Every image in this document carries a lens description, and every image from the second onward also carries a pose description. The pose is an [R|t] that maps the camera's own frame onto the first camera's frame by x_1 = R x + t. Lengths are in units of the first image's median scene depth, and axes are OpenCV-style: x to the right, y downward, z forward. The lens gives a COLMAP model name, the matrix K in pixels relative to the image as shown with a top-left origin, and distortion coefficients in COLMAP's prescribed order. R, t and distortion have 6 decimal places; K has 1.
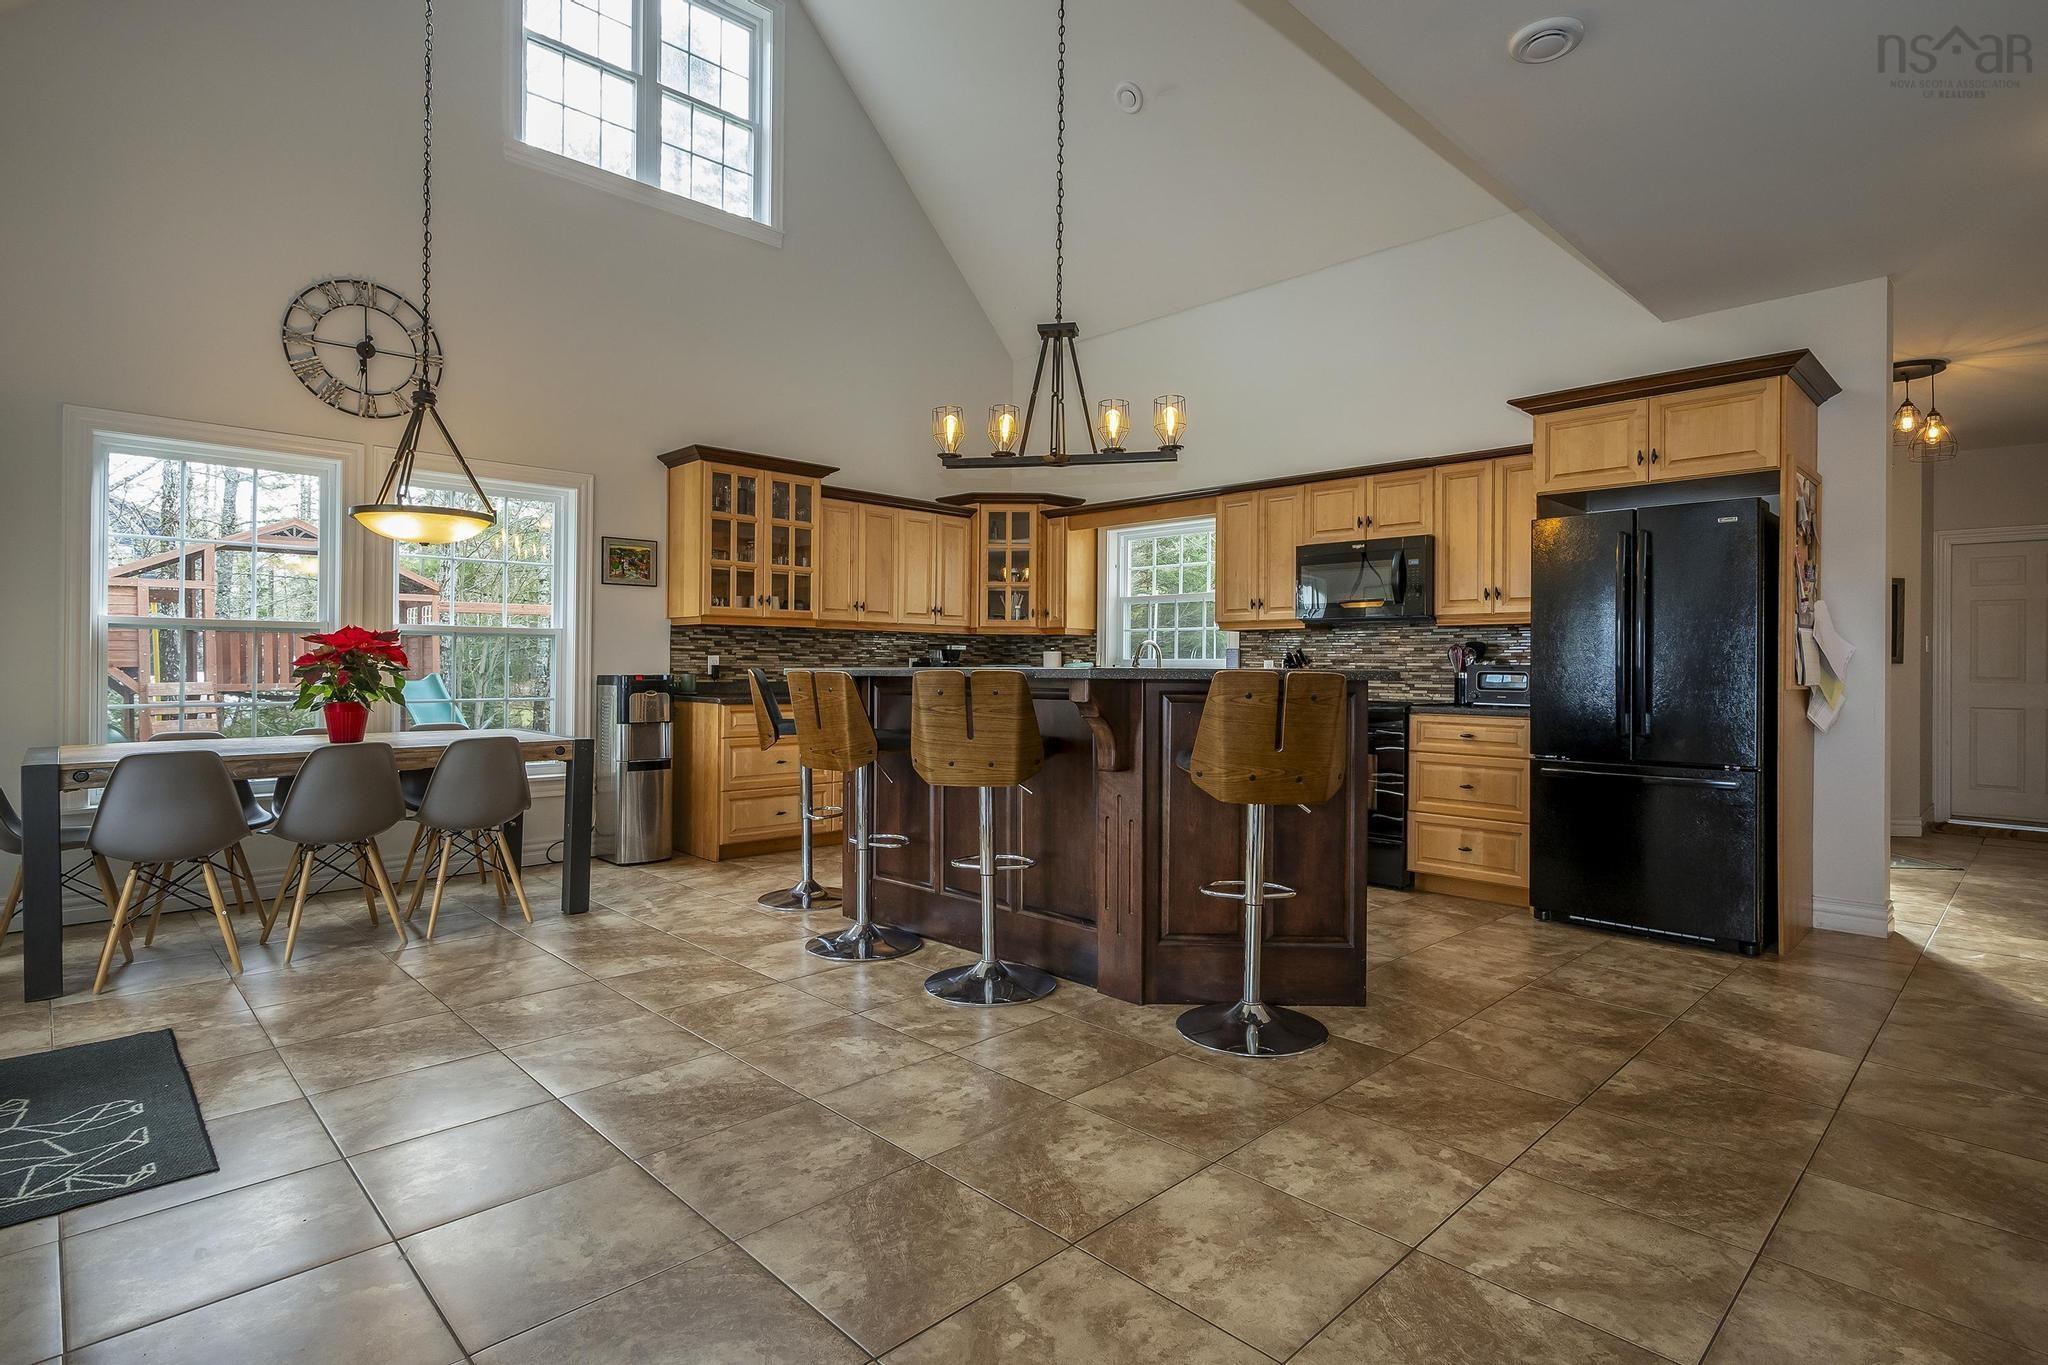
lens RADIAL K [[1023.7, 0, 1014.6], [0, 1023.7, 679.6], [0, 0, 1]] dist [0.003826, 0.003263]
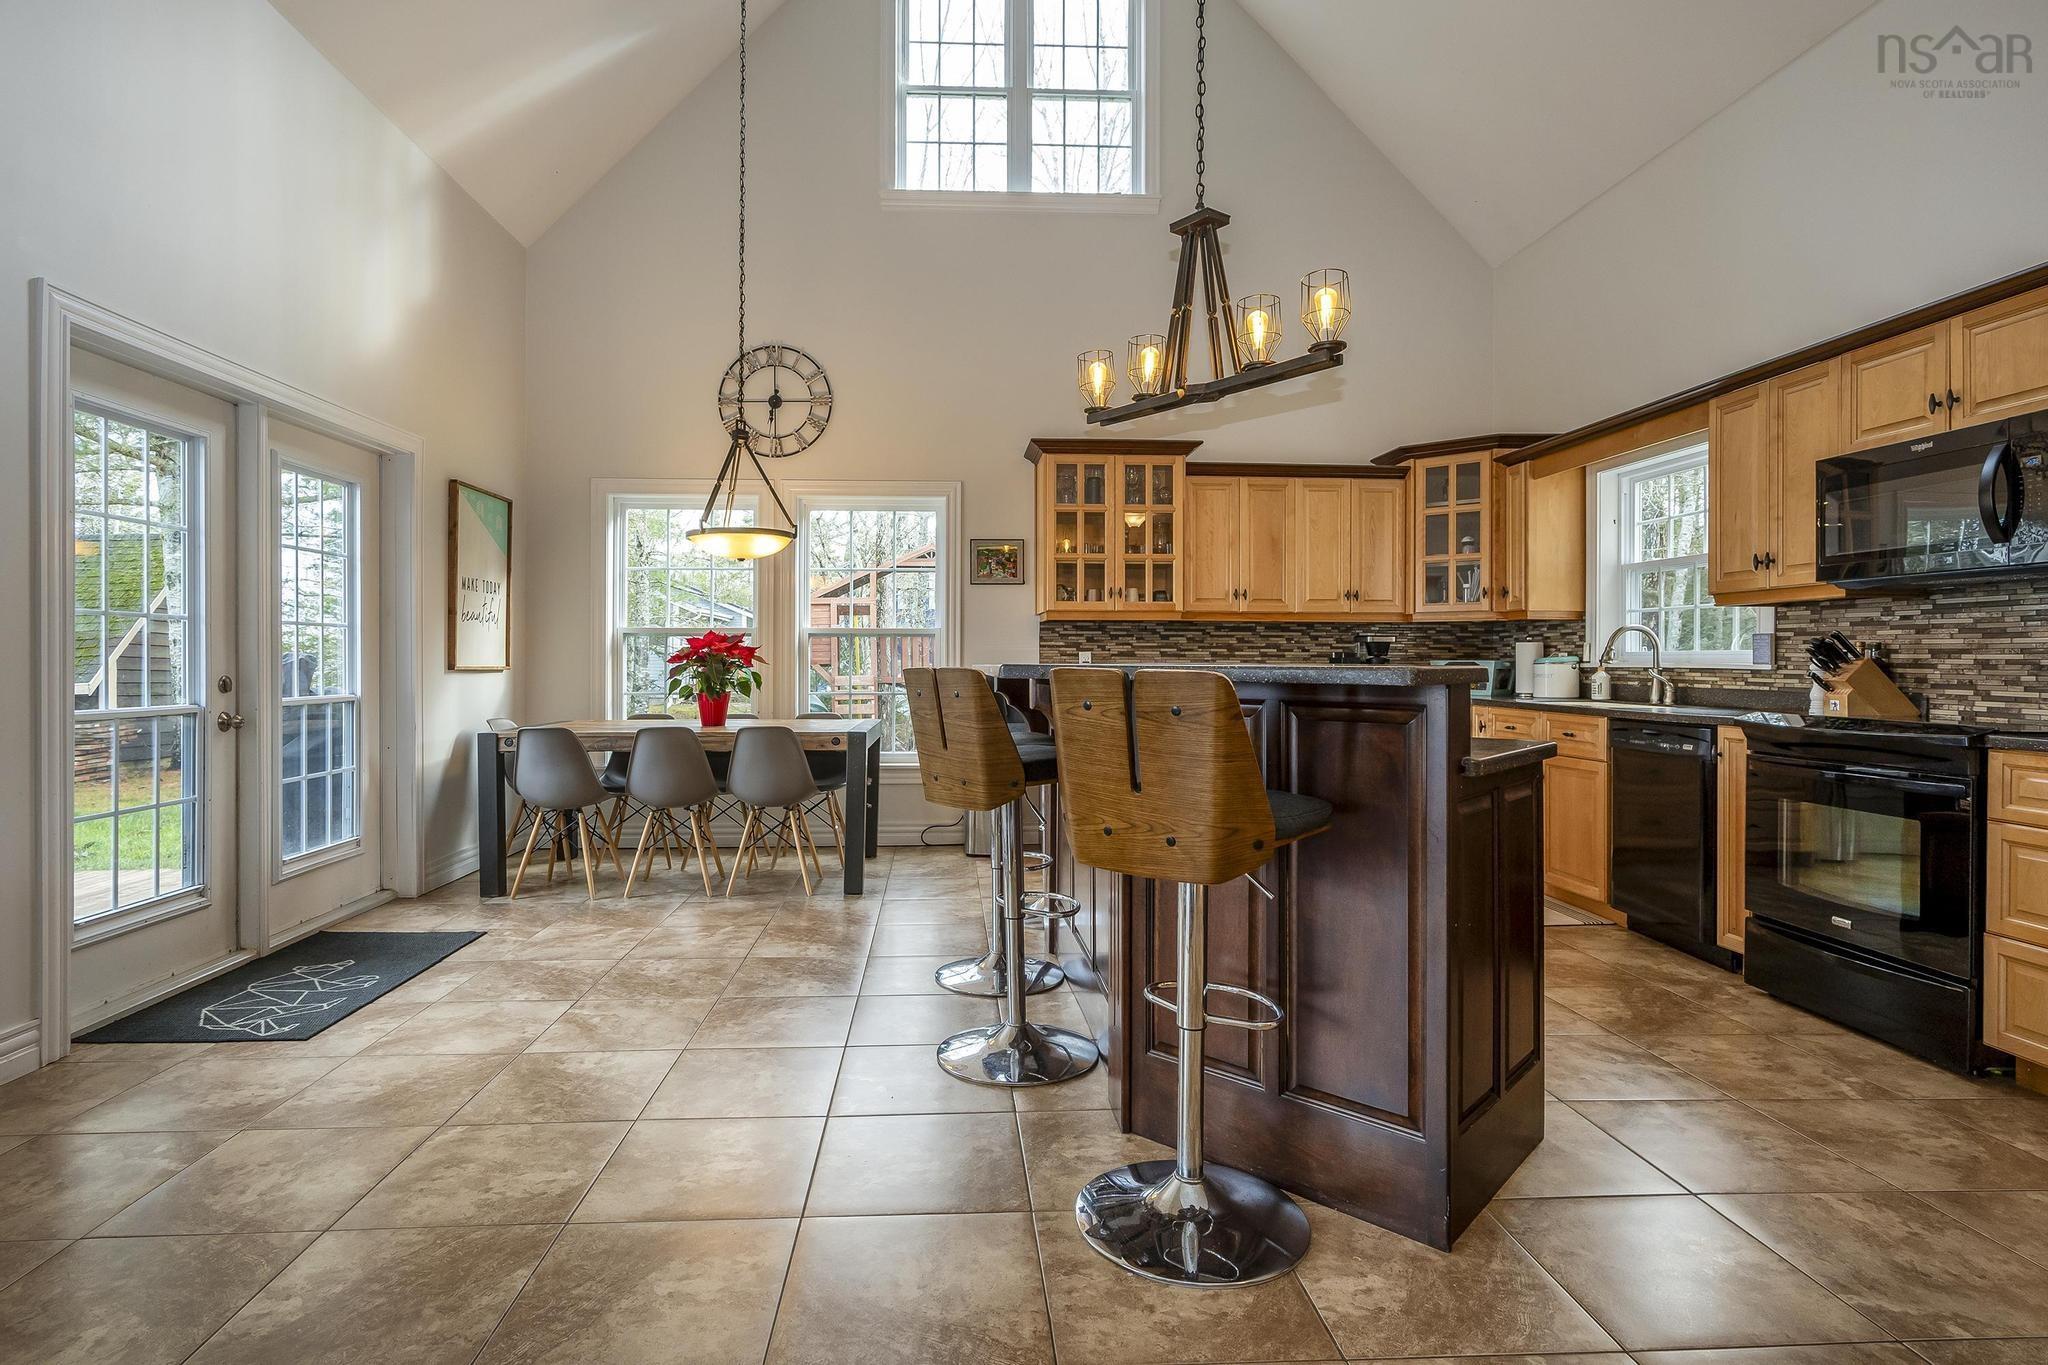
lens RADIAL K [[1023.7, 0, 1013.0], [0, 1023.7, 667.6], [0, 0, 1]] dist [0.003826, 0.003263]
pose [[0.752801, 0.001126, -0.658247, 0.311350], [-0.006819, 0.999958, -0.006089, -0.002322], [0.658213, 0.009072, 0.752777, 0.233549]]
